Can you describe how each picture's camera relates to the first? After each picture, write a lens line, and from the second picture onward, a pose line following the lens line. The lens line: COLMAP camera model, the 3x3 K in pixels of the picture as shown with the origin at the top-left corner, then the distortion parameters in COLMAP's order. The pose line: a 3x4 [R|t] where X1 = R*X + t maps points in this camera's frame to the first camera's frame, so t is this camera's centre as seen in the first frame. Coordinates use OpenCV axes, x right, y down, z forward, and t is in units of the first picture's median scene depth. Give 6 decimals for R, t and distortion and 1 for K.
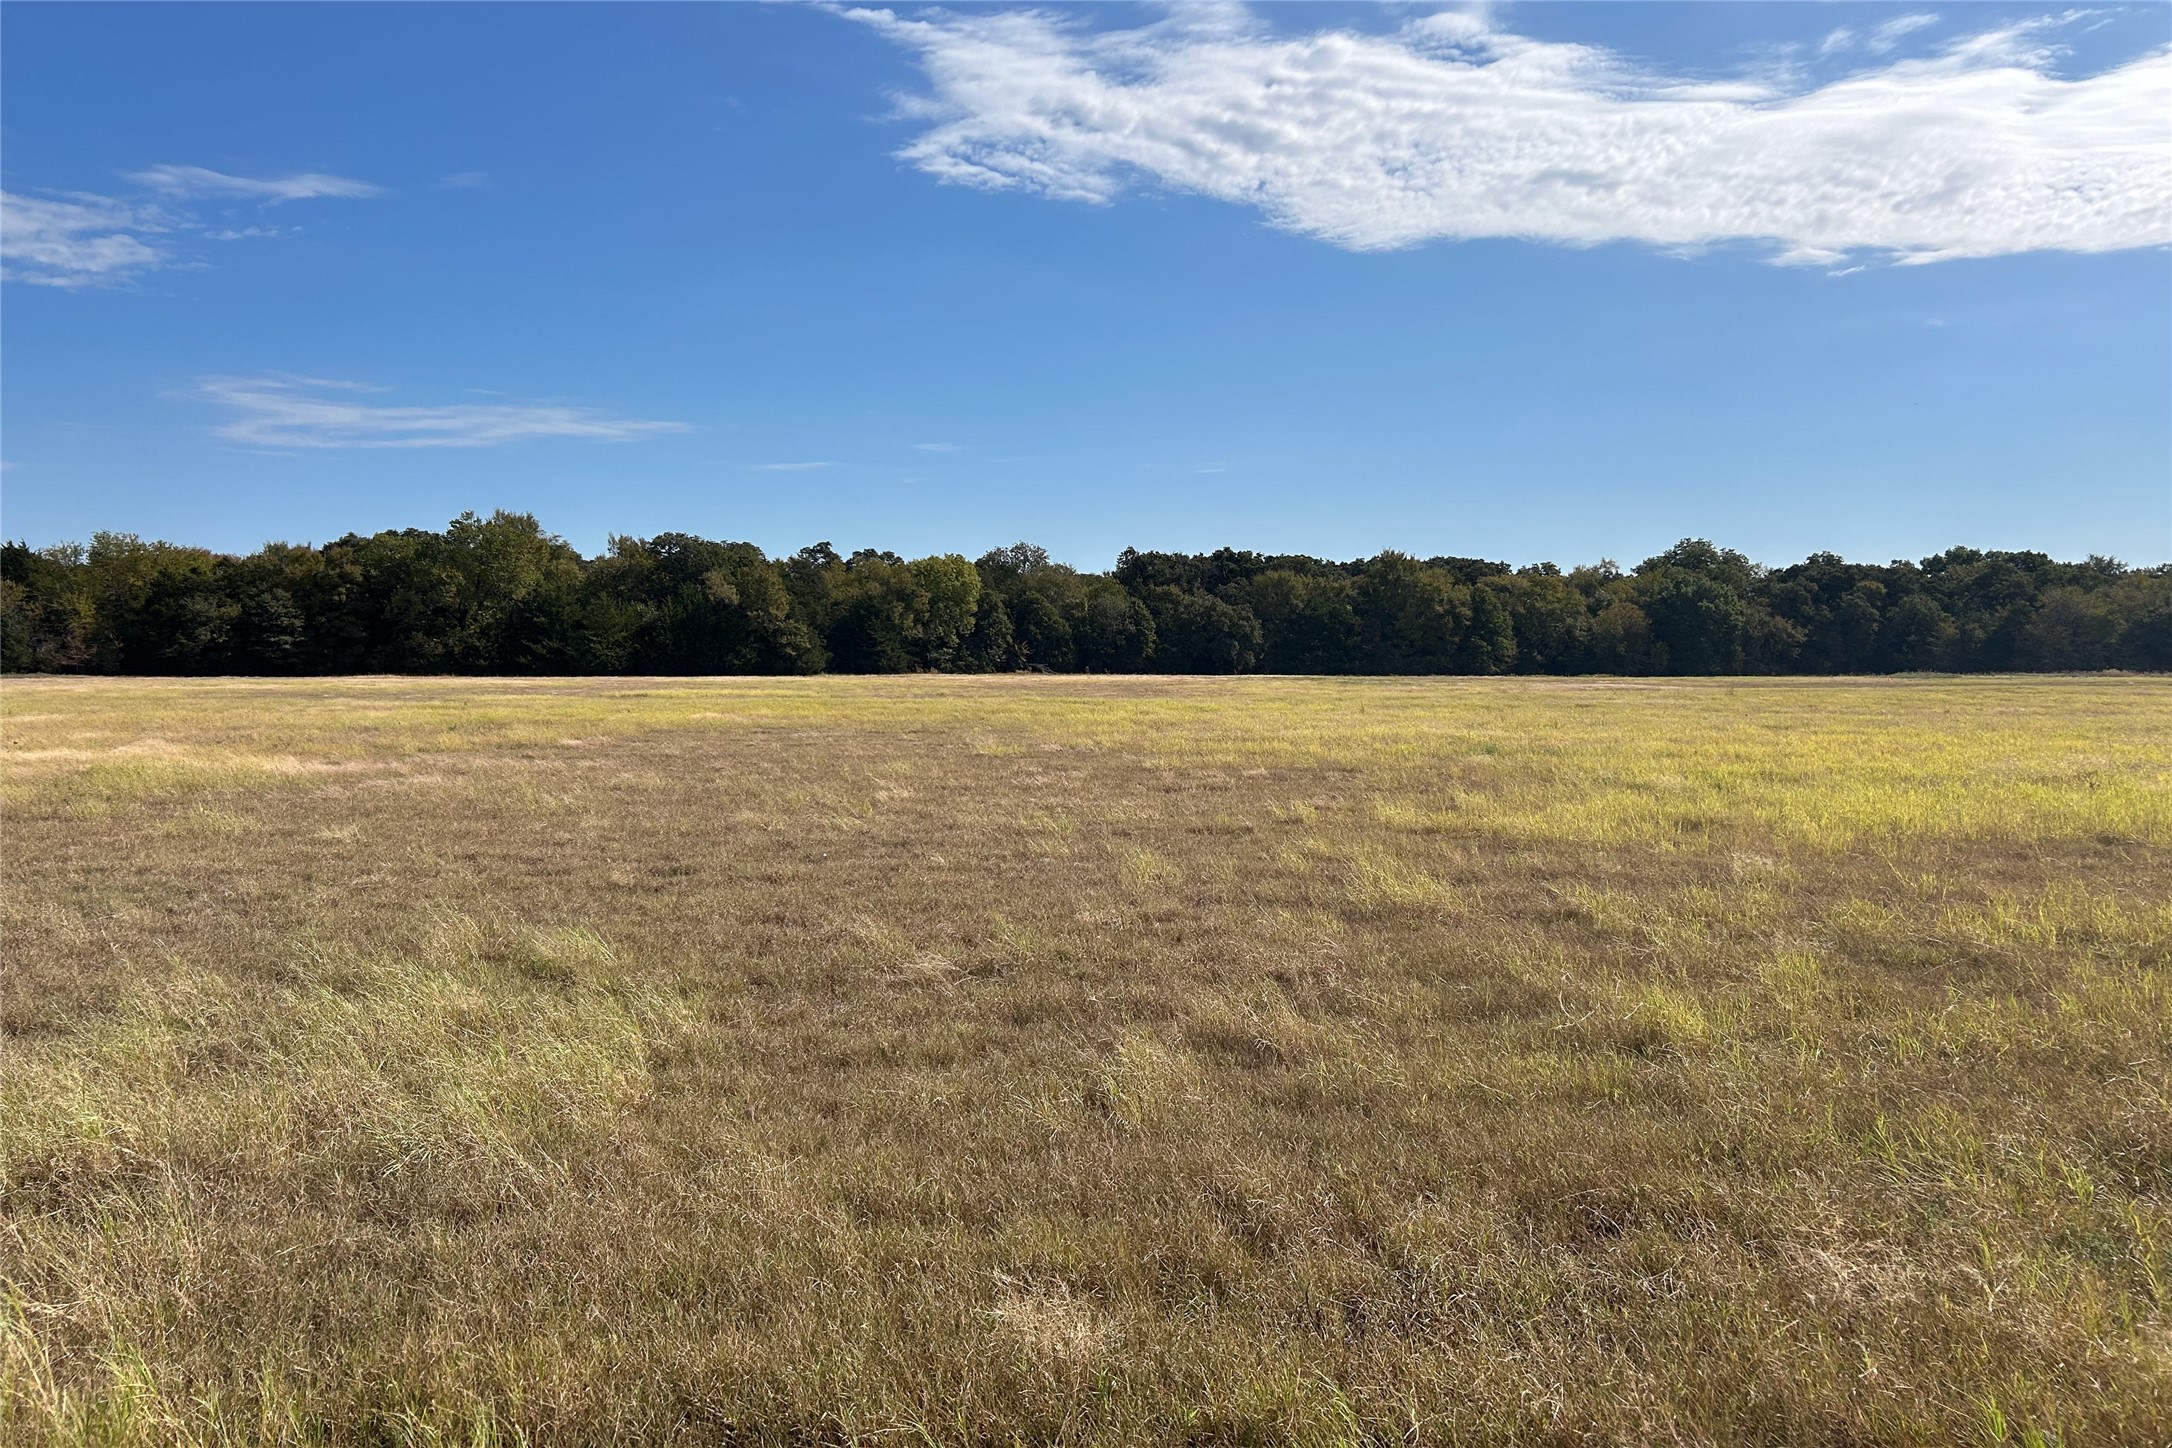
lens RADIAL K [[1720.3, 0, 1122.0], [0, 1720.3, 797.6], [0, 0, 1]] dist [0.121390, -0.113159]
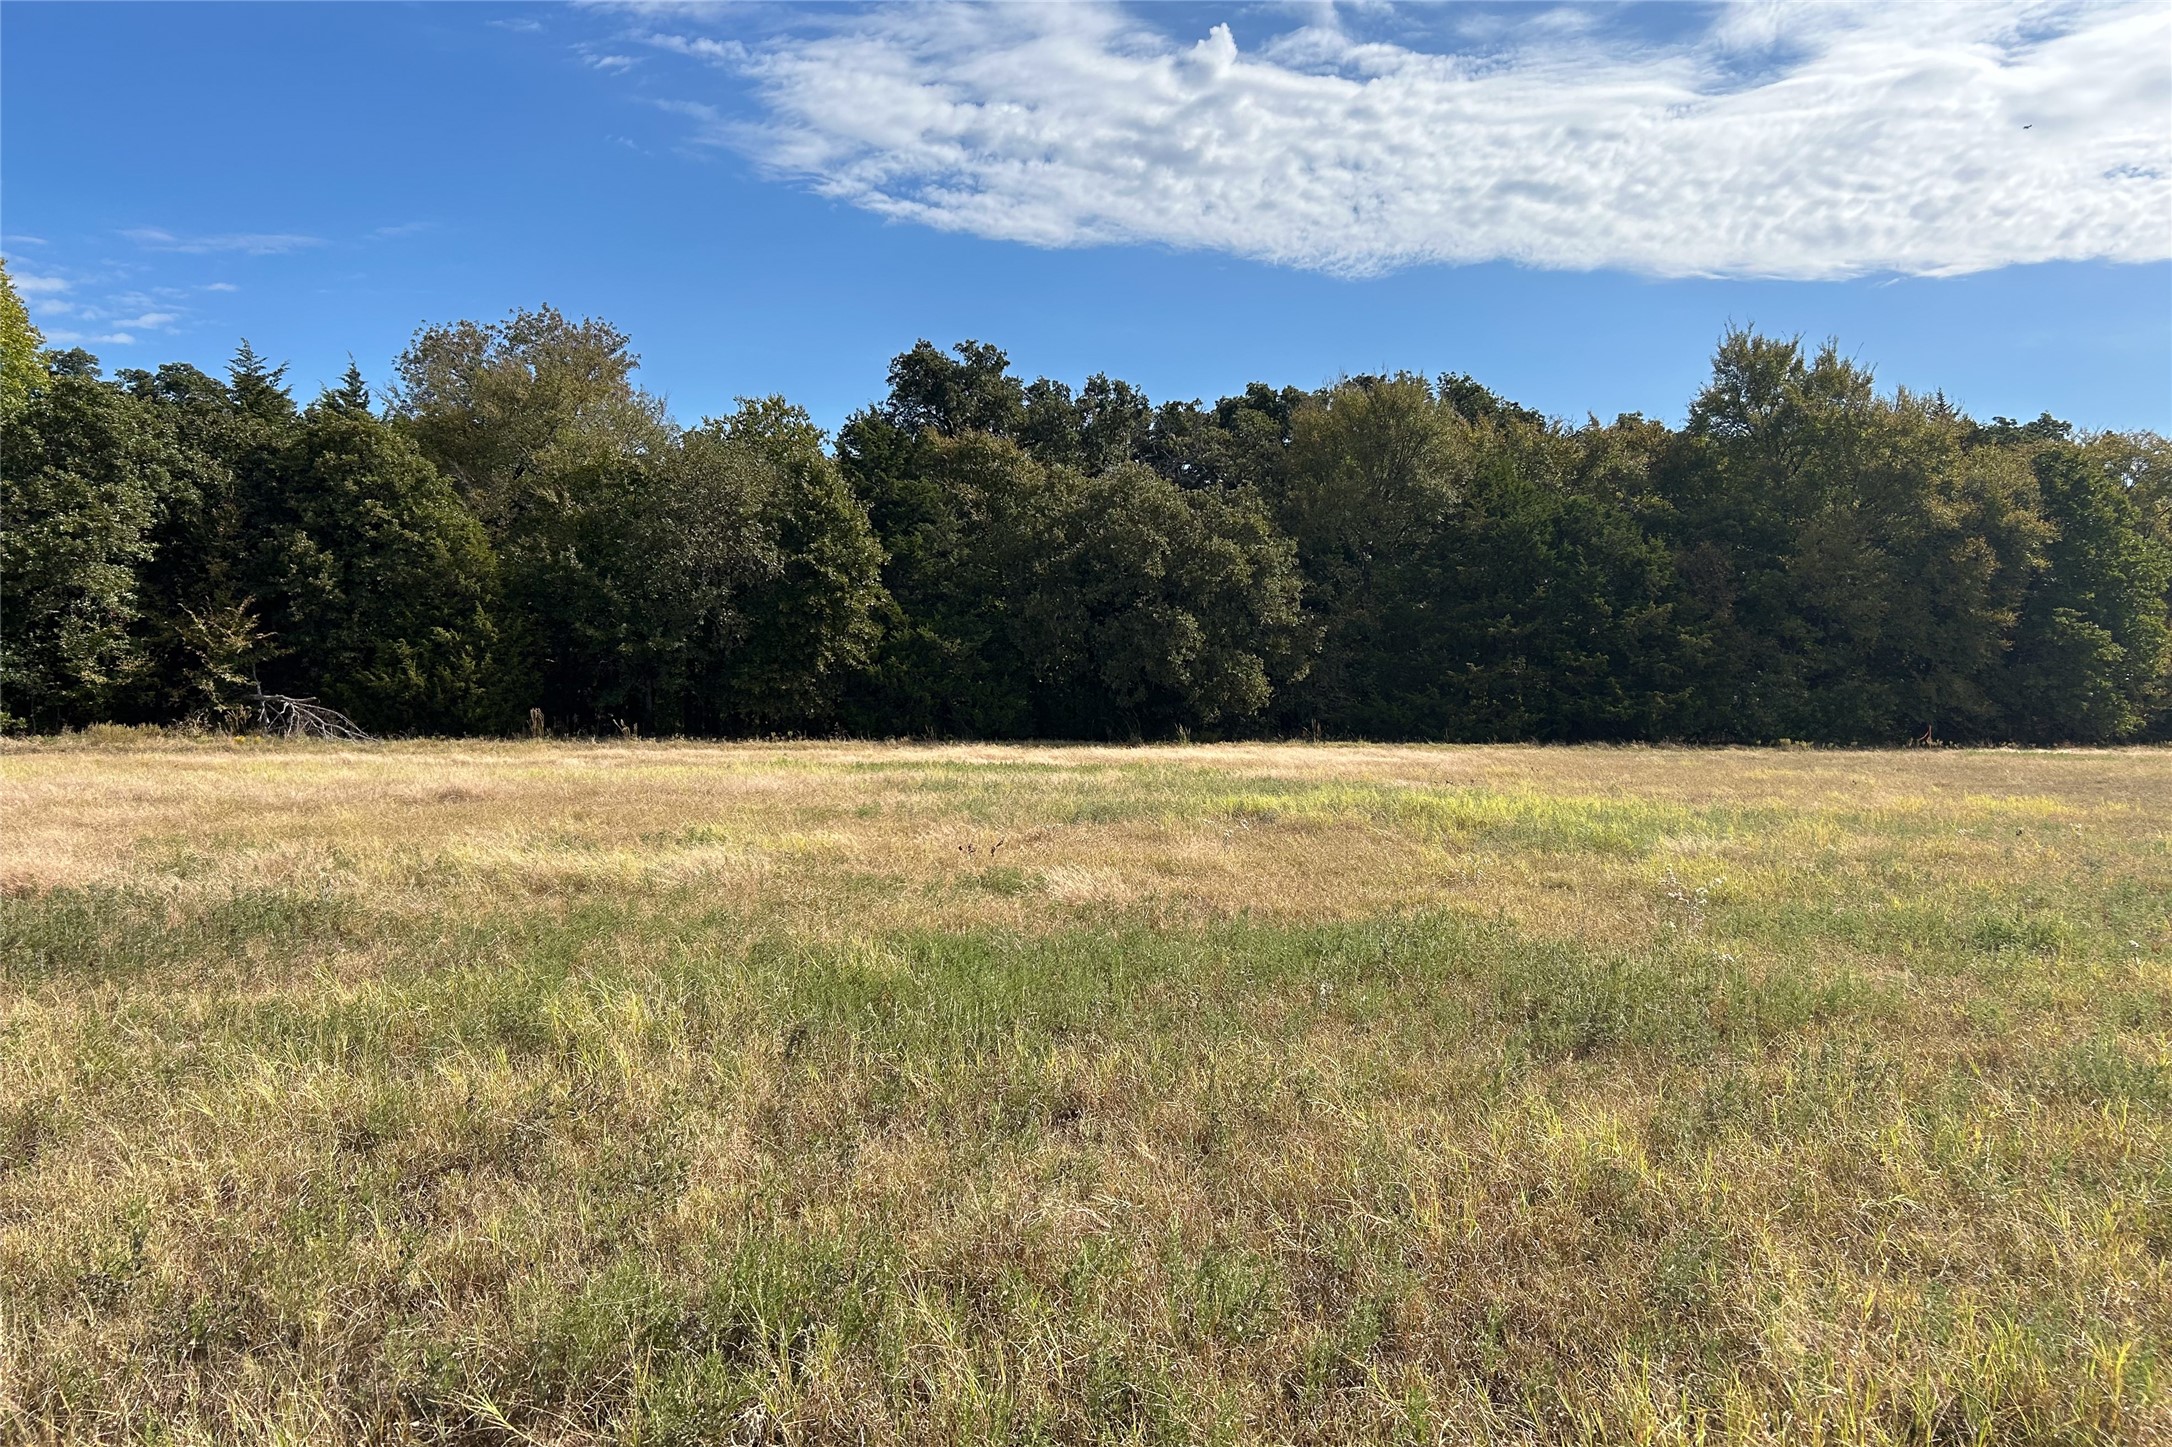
lens RADIAL K [[1720.3, 0, 1122.6], [0, 1720.3, 694.6], [0, 0, 1]] dist [0.121390, -0.113159]
pose [[0.994514, 0.000838, -0.104597, 0.080105], [-0.010003, 0.996147, -0.087123, -0.053192], [0.104121, 0.087691, 0.990691, 0.713448]]
